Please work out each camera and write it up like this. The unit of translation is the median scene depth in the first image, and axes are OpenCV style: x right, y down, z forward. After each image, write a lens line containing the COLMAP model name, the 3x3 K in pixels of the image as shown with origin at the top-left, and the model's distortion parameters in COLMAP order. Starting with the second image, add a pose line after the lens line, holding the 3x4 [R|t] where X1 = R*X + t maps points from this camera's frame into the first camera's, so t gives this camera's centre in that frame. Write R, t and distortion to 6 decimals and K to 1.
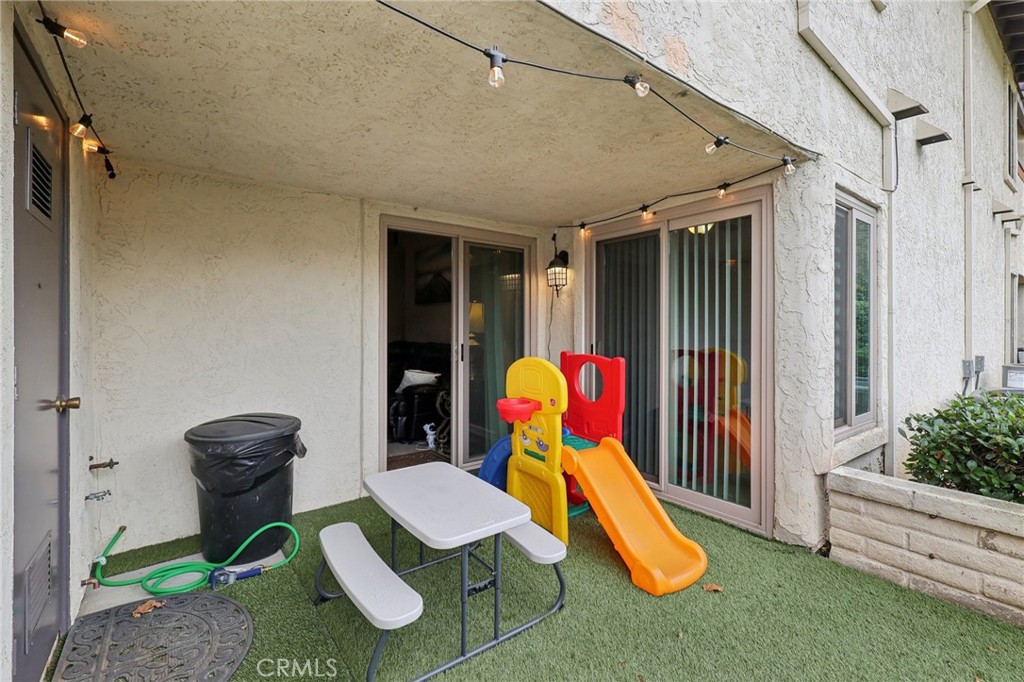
lens RADIAL K [[449.9, 0, 508.7], [0, 449.9, 333.4], [0, 0, 1]] dist [0.001540, -0.000648]
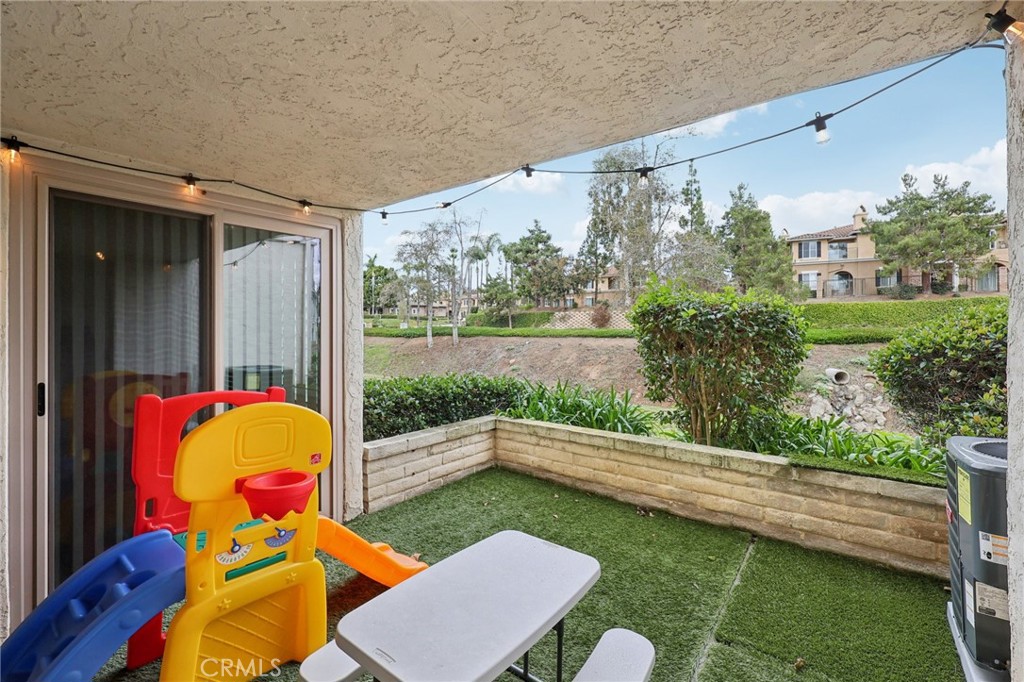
lens RADIAL K [[449.9, 0, 508.8], [0, 449.9, 328.6], [0, 0, 1]] dist [0.001540, -0.000648]
pose [[-0.264201, 0.000228, 0.964468, -0.582359], [0.012161, 0.999921, 0.003095, -0.042010], [-0.964391, 0.012547, -0.264183, 0.789399]]
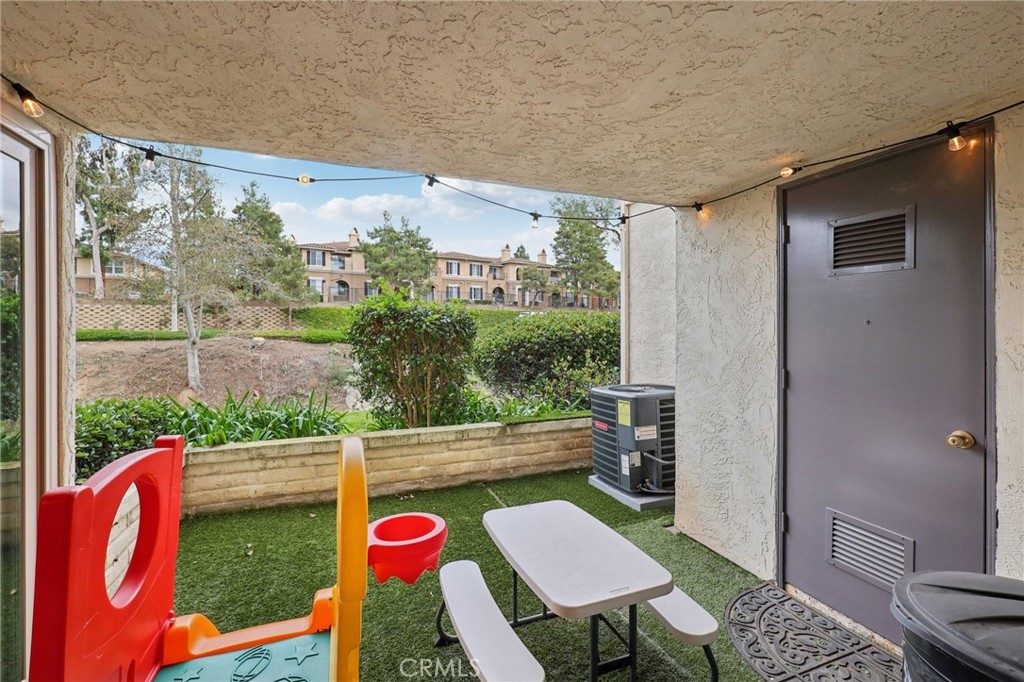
lens RADIAL K [[449.9, 0, 515.5], [0, 449.9, 330.0], [0, 0, 1]] dist [0.001540, -0.000648]
pose [[-0.966774, -0.002459, 0.255621, -0.197127], [0.000804, 0.999920, 0.012660, -0.052308], [-0.255632, 0.012445, -0.966694, 1.293099]]
